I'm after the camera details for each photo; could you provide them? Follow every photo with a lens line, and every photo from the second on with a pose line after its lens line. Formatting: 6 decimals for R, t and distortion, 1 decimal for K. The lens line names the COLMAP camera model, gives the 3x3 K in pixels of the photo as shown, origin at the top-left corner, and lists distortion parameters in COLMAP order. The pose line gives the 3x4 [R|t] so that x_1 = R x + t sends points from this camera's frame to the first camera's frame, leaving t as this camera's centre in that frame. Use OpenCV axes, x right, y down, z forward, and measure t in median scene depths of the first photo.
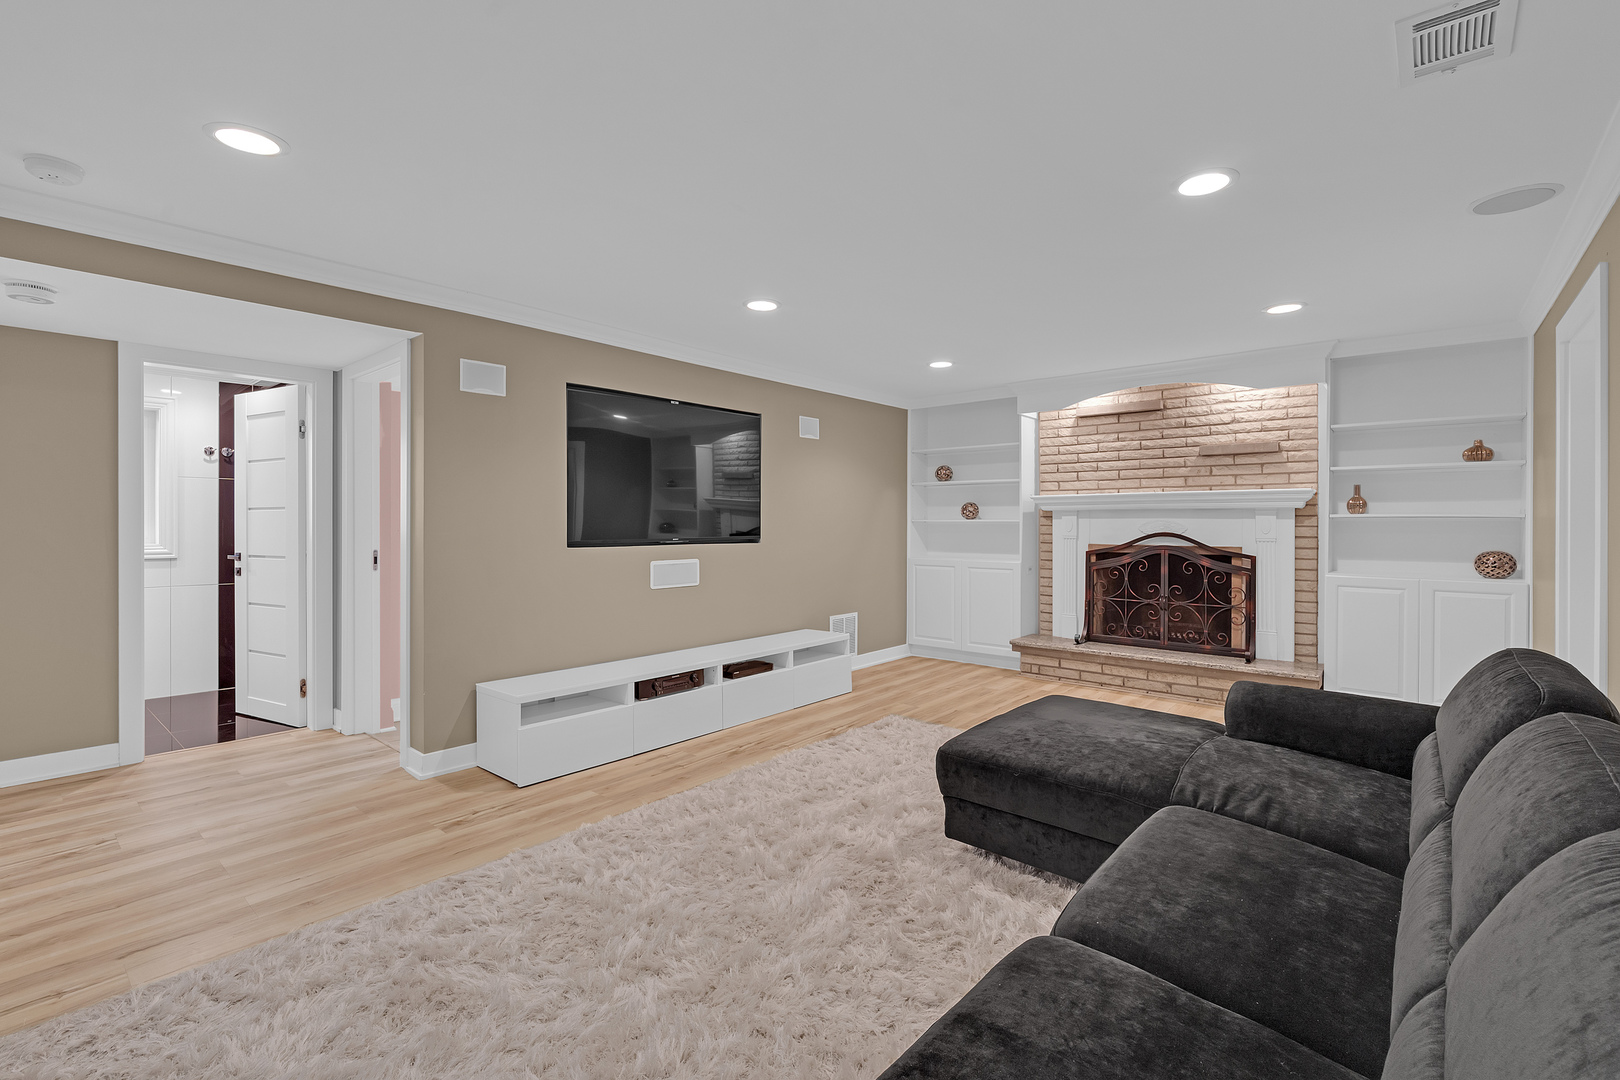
lens RADIAL K [[719.8, 0, 804.0], [0, 719.8, 528.7], [0, 0, 1]] dist [-0.004235, -0.000365]
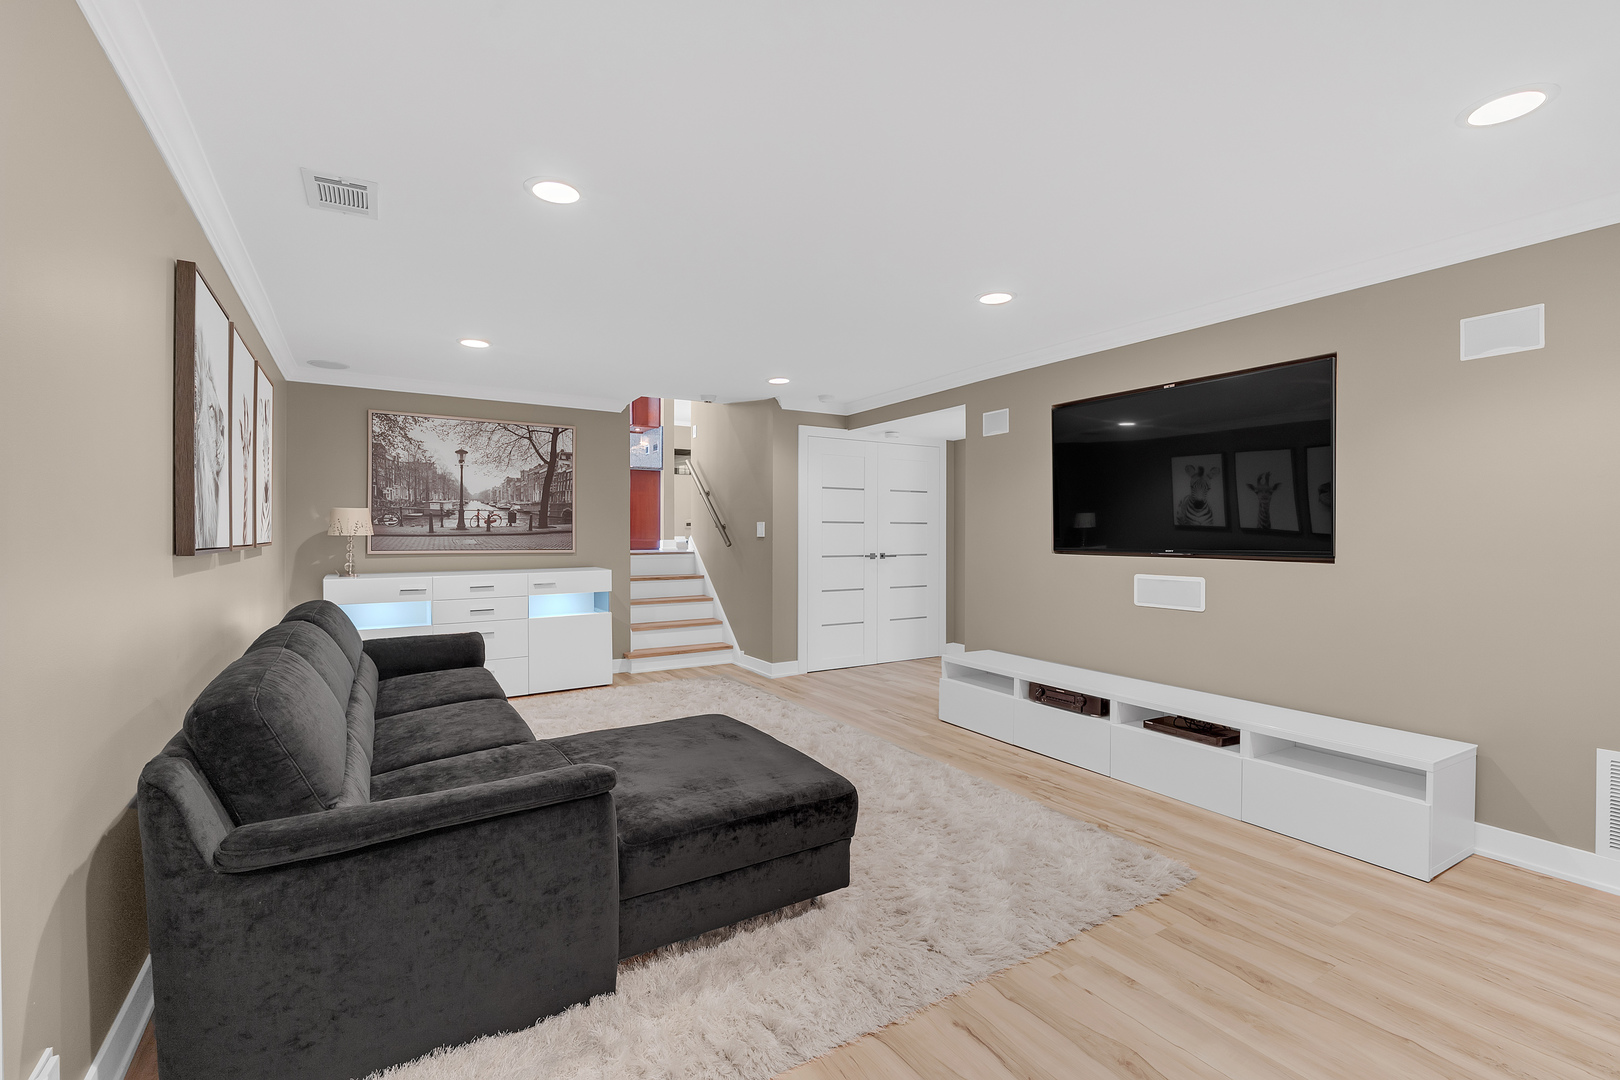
lens RADIAL K [[719.8, 0, 804.0], [0, 719.8, 528.7], [0, 0, 1]] dist [-0.004235, -0.000365]
pose [[-0.308352, -0.002444, -0.951269, 0.849218], [-0.007442, 0.999972, -0.000156, -0.008668], [0.951243, 0.007031, -0.308362, 0.977979]]
